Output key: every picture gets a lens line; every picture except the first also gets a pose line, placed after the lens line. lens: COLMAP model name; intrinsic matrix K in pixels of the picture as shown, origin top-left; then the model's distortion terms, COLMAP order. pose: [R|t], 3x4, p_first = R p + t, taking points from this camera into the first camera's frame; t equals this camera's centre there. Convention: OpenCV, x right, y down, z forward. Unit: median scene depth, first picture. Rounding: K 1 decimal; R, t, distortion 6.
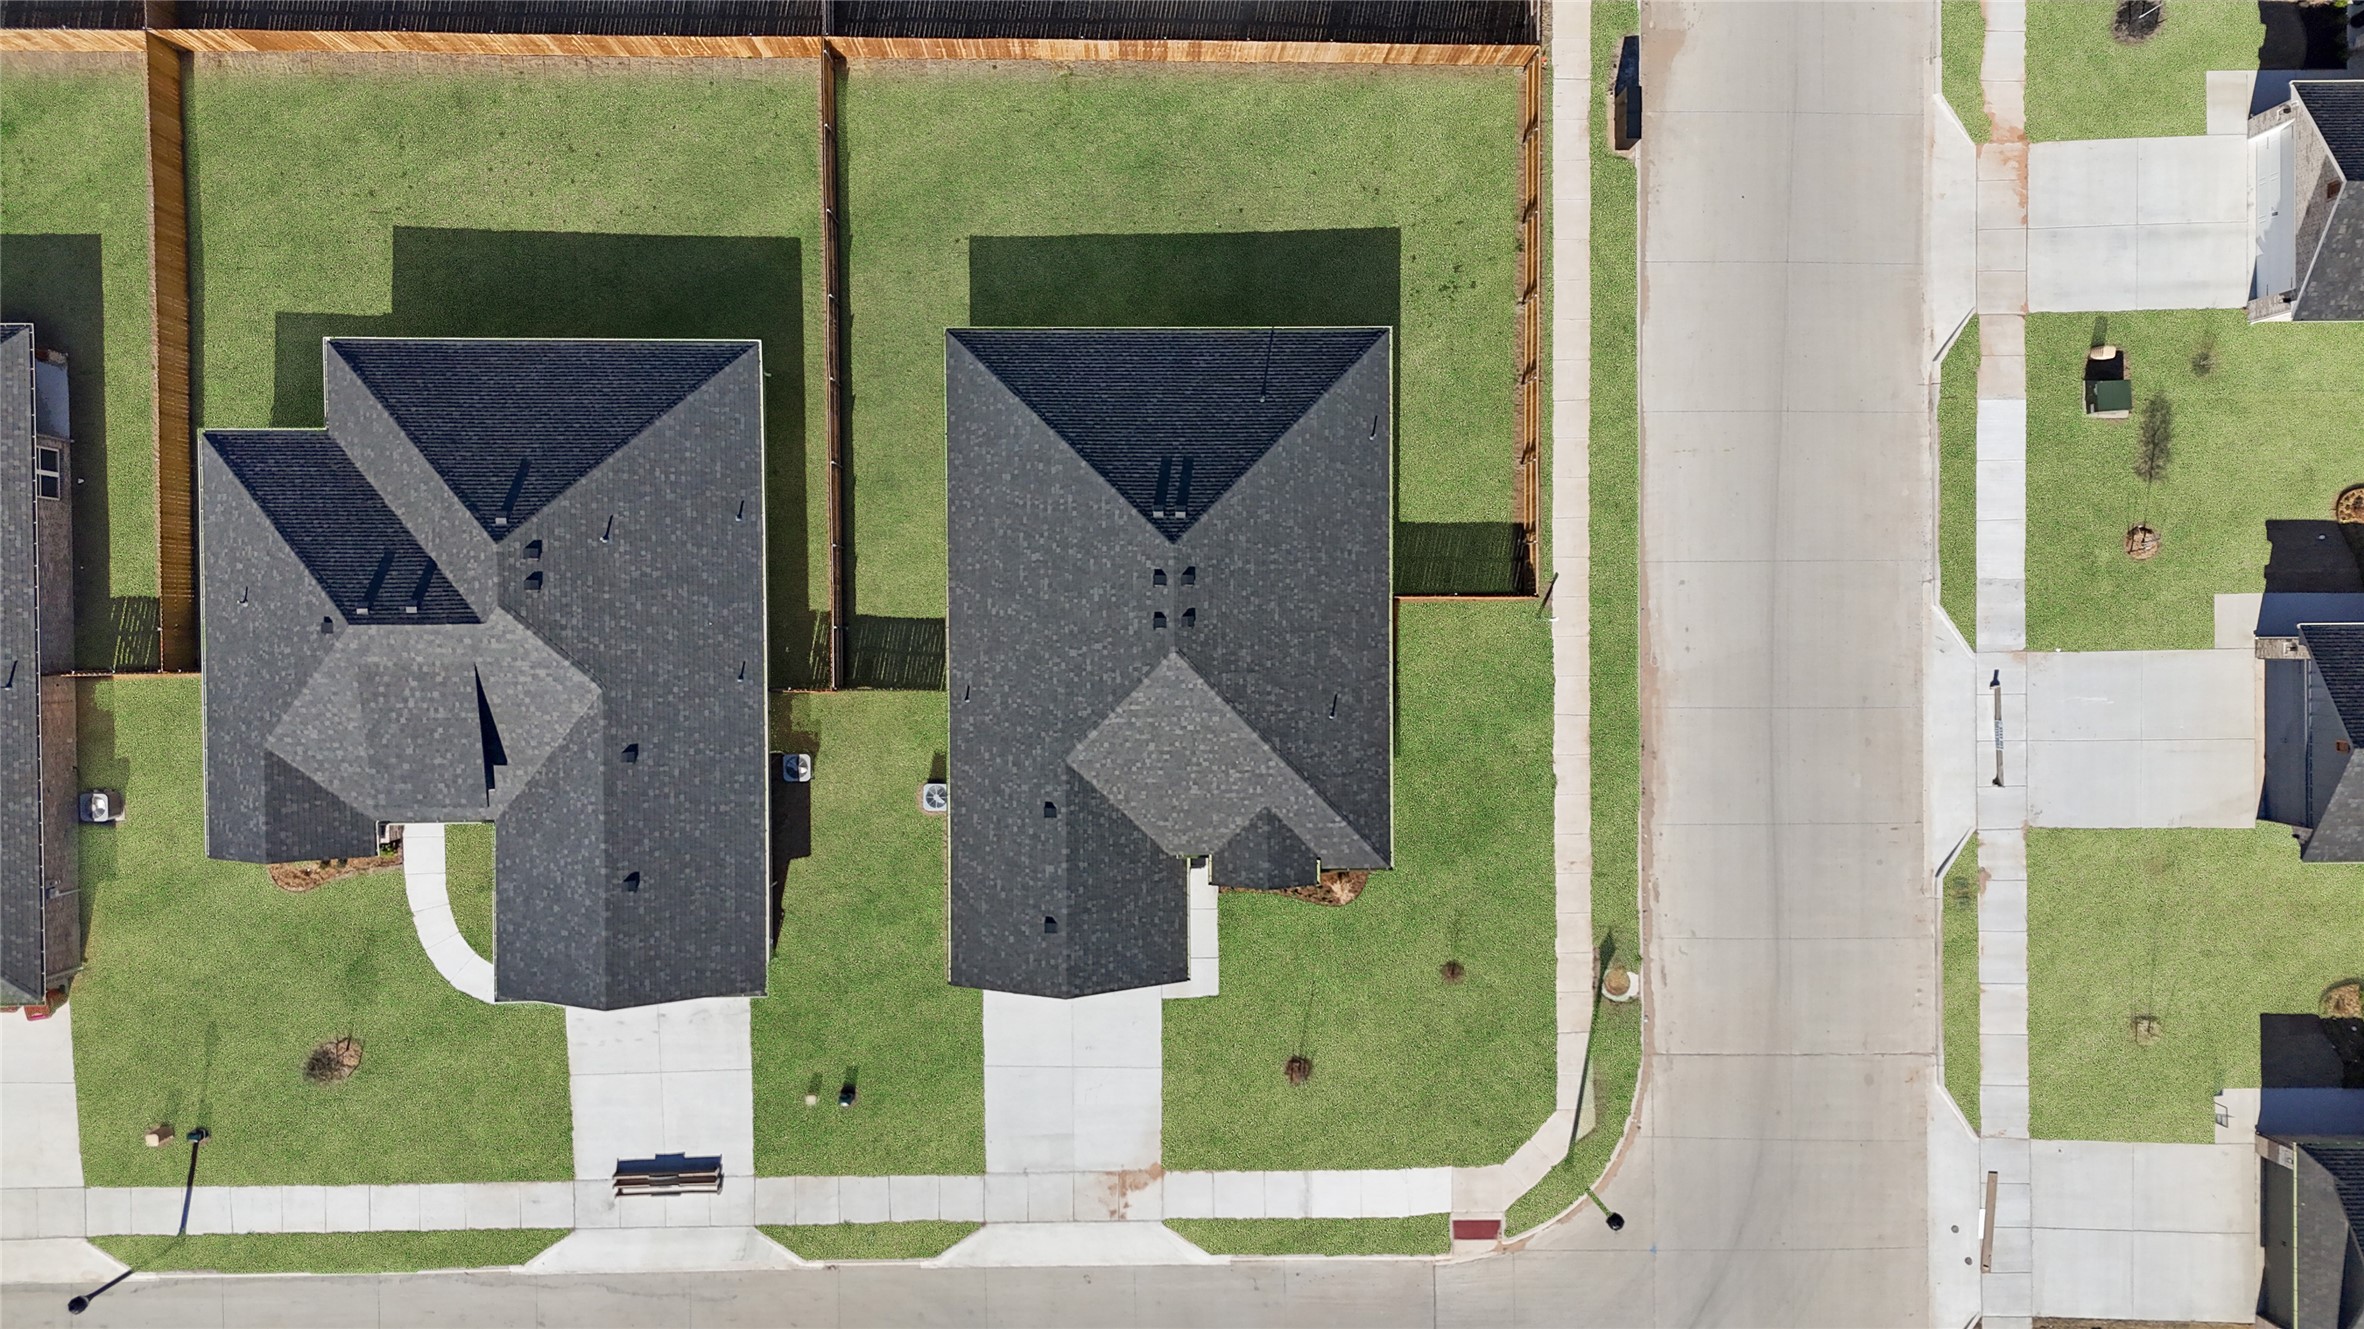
lens RADIAL K [[1720.3, 0, 1168.9], [0, 1720.3, 659.6], [0, 0, 1]] dist [0.092044, -0.095073]
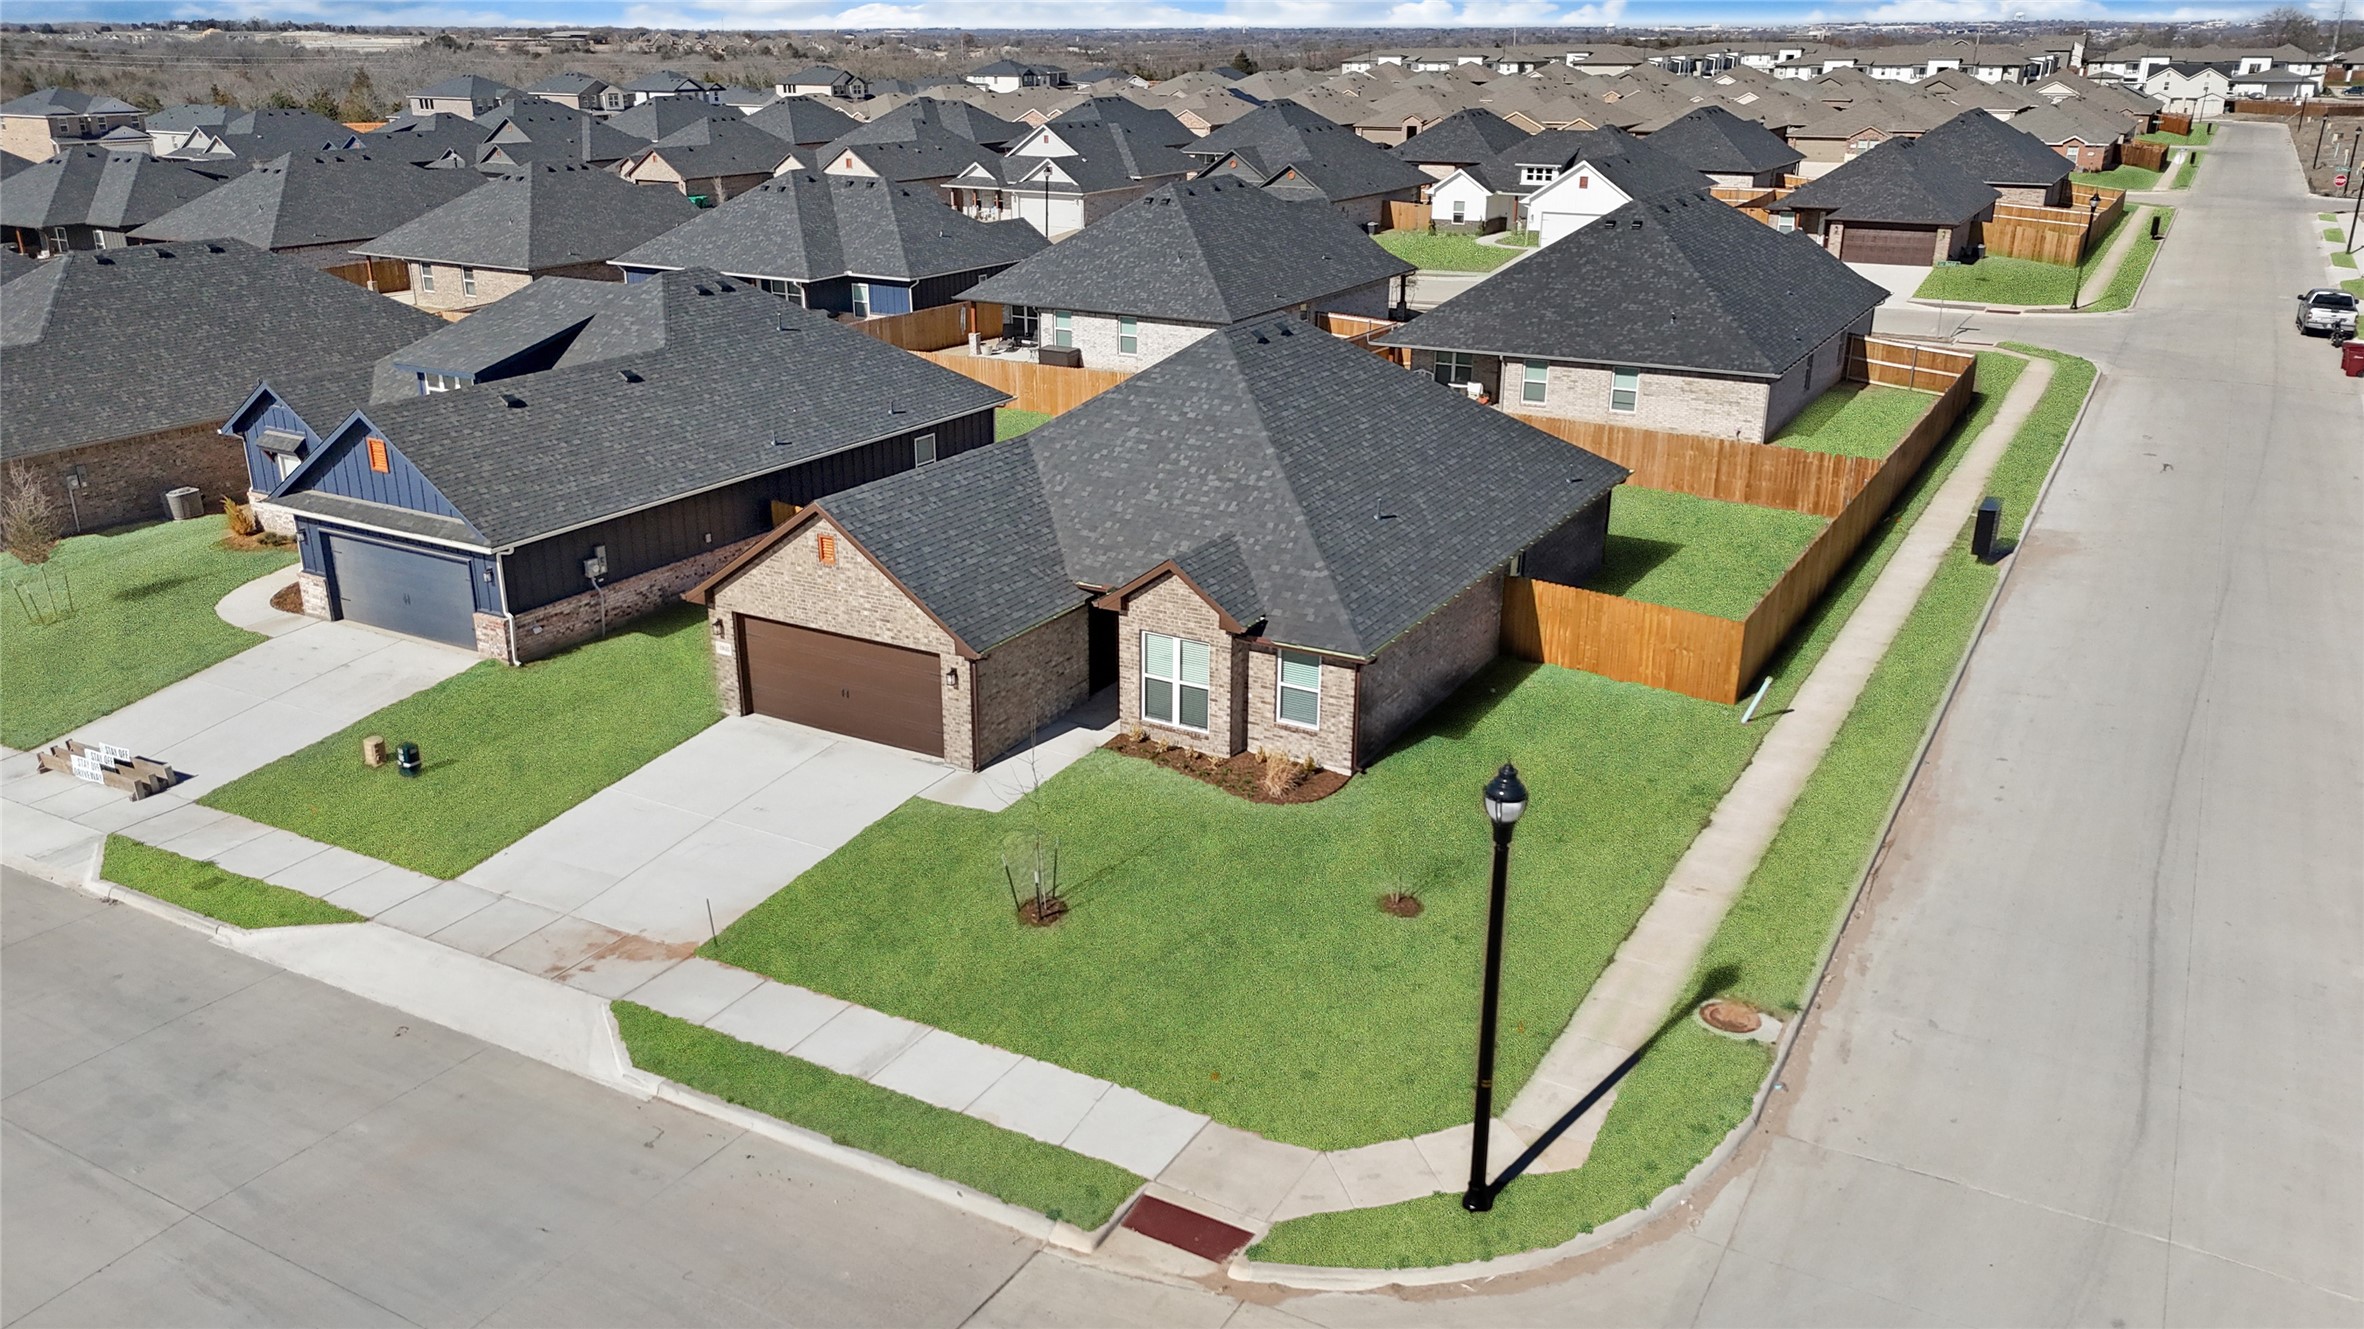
lens RADIAL K [[1720.3, 0, 1168.9], [0, 1720.3, 659.6], [0, 0, 1]] dist [0.092044, -0.095073]
pose [[0.858501, 0.154171, -0.489089, 0.340115], [-0.512311, 0.300028, -0.804687, 0.597267], [0.022681, 0.941390, 0.336557, 0.758080]]
